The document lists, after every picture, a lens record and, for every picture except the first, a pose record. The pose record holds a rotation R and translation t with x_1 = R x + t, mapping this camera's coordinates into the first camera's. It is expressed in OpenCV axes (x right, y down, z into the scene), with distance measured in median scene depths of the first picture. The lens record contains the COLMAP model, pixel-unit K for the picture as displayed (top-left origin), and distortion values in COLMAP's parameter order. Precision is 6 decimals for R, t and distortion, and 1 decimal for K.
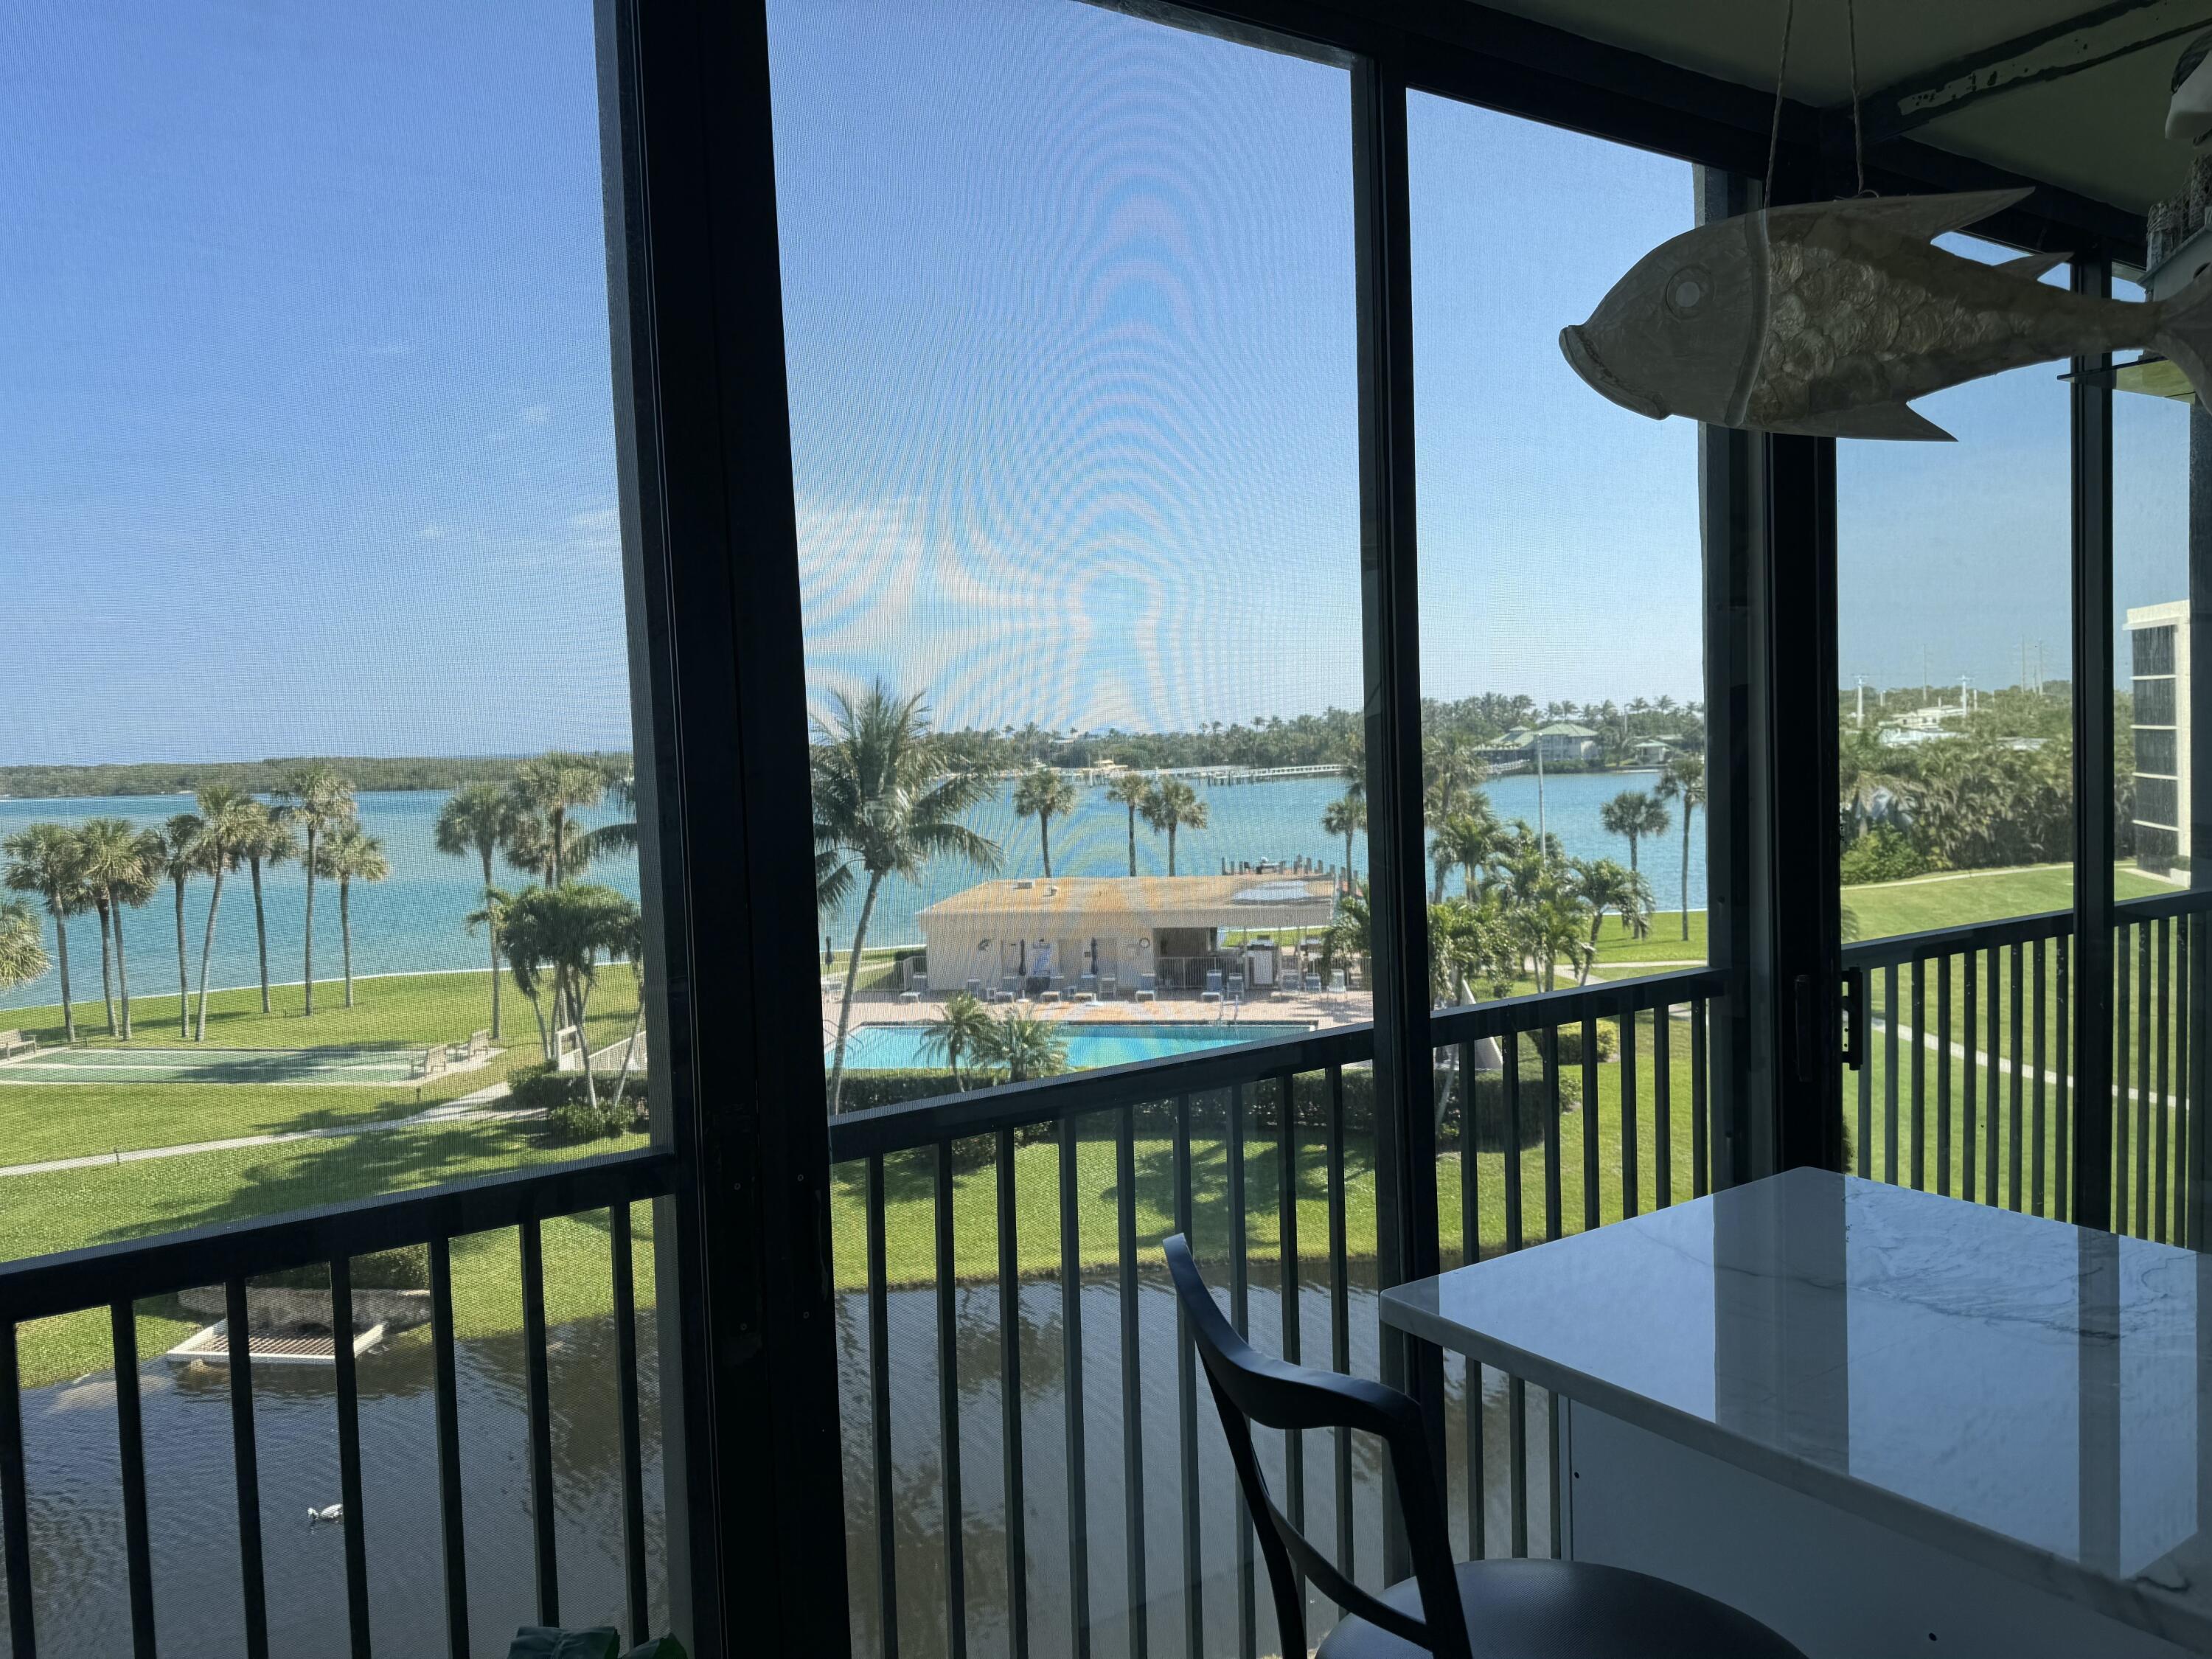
lens RADIAL K [[1566.3, 0, 1033.9], [0, 1566.3, 825.1], [0, 0, 1]] dist [-0.006843, -0.001424]
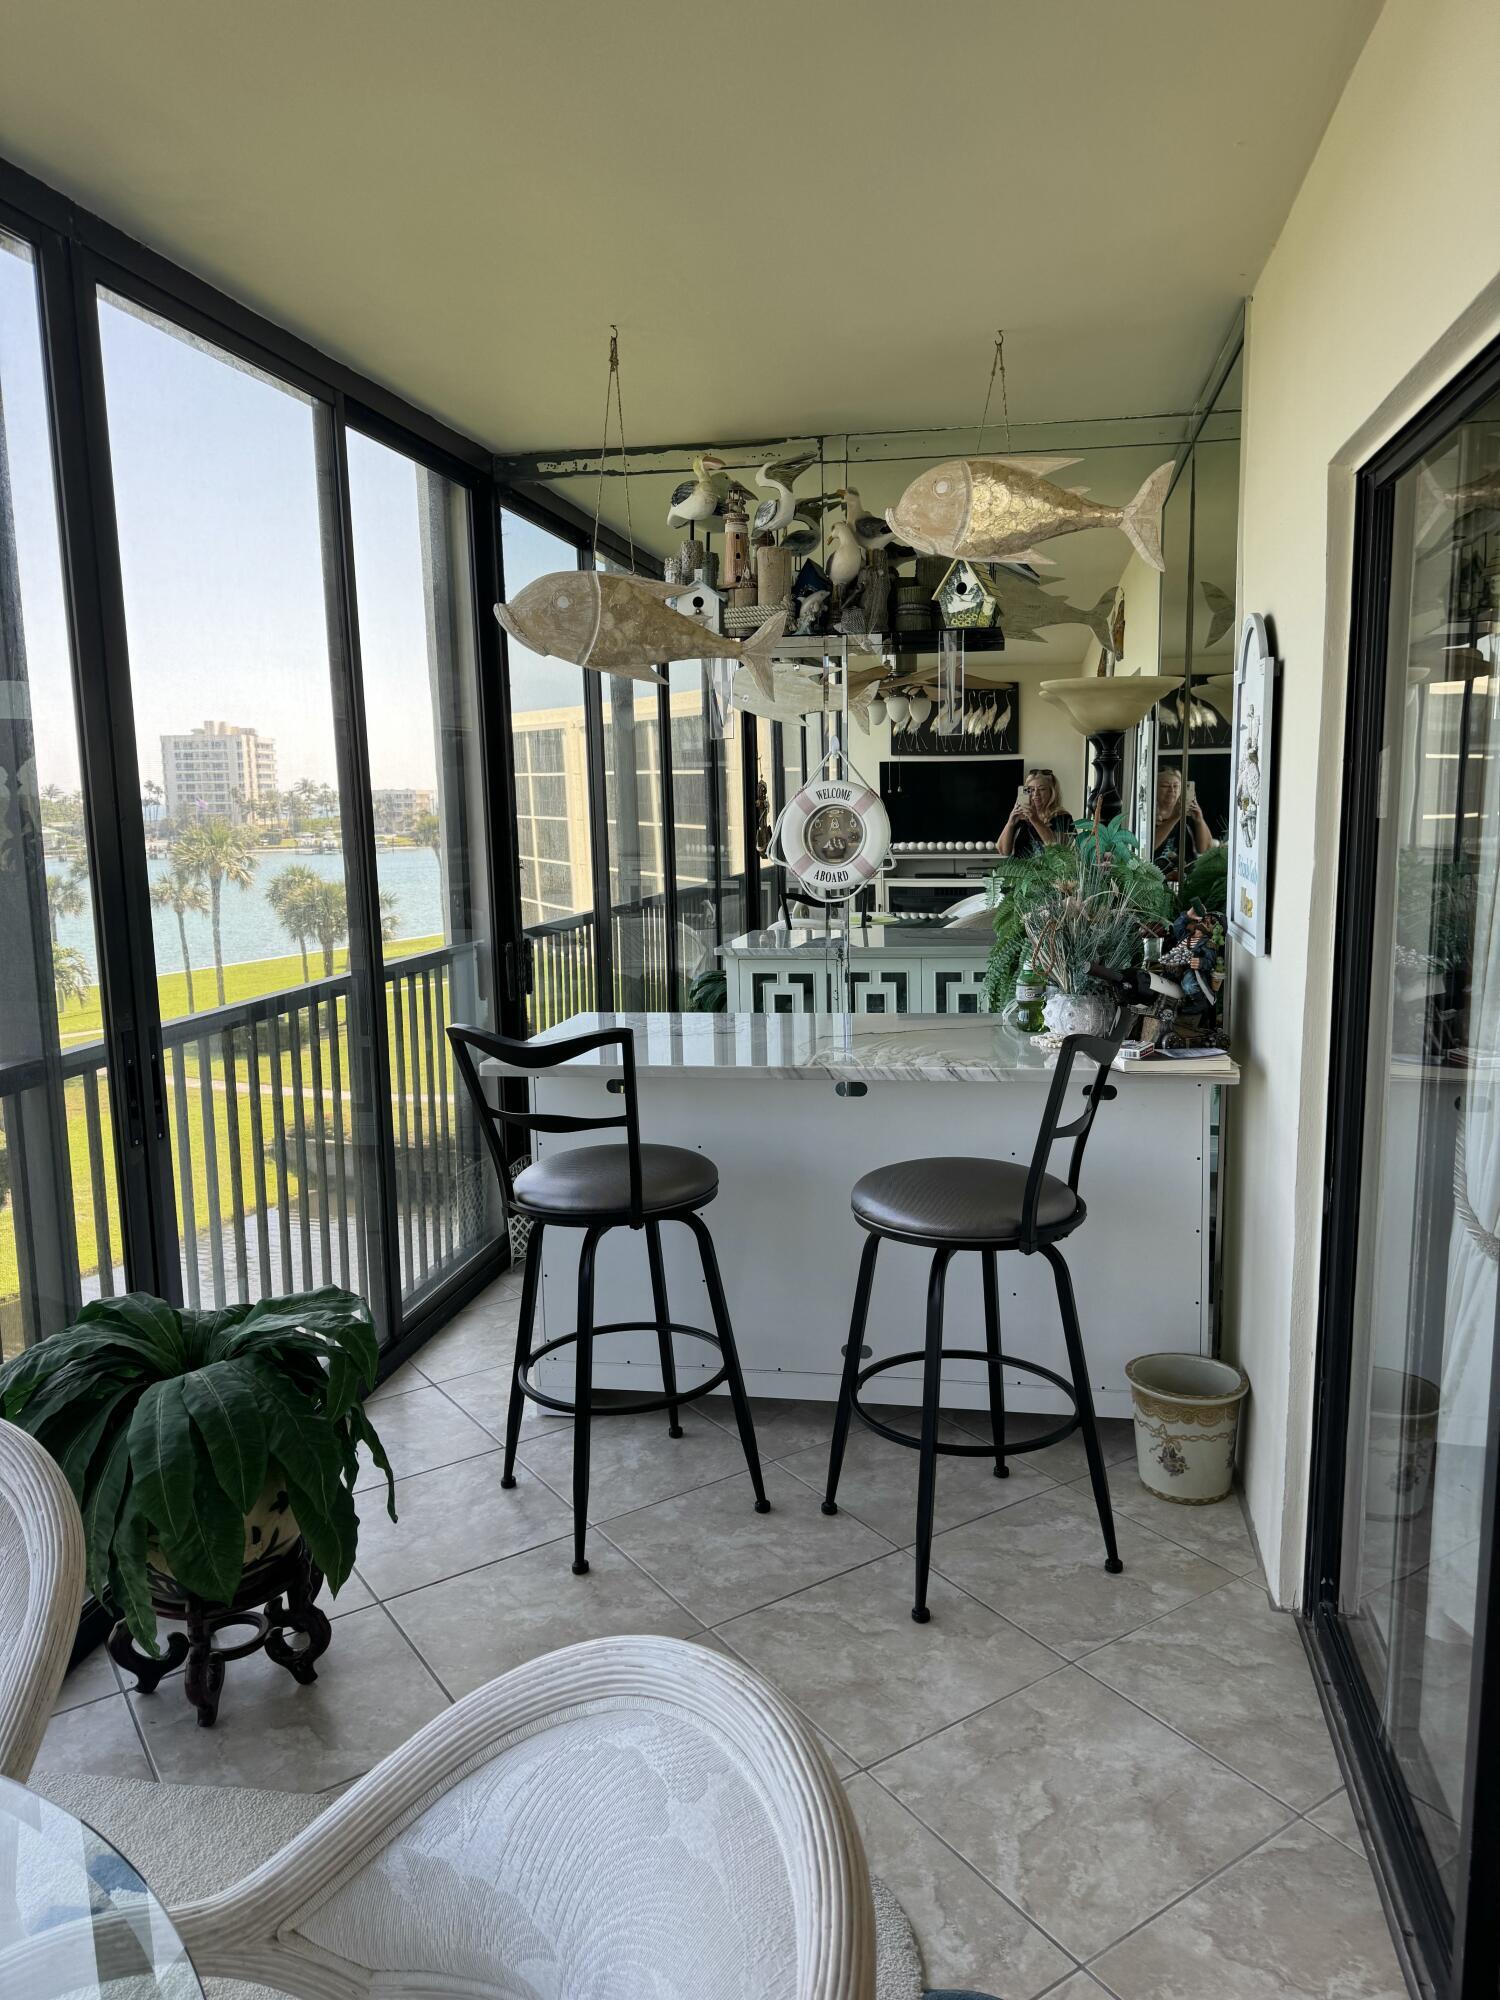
lens RADIAL K [[1416.1, 0, 750.0], [0, 1416.1, 1000.0], [0, 0, 1]] dist [-0.006843, -0.001424]
pose [[0.681336, -0.082370, 0.727322, -0.598191], [0.032369, 0.996067, 0.082484, 0.040004], [-0.731255, -0.032656, 0.681322, -0.375864]]
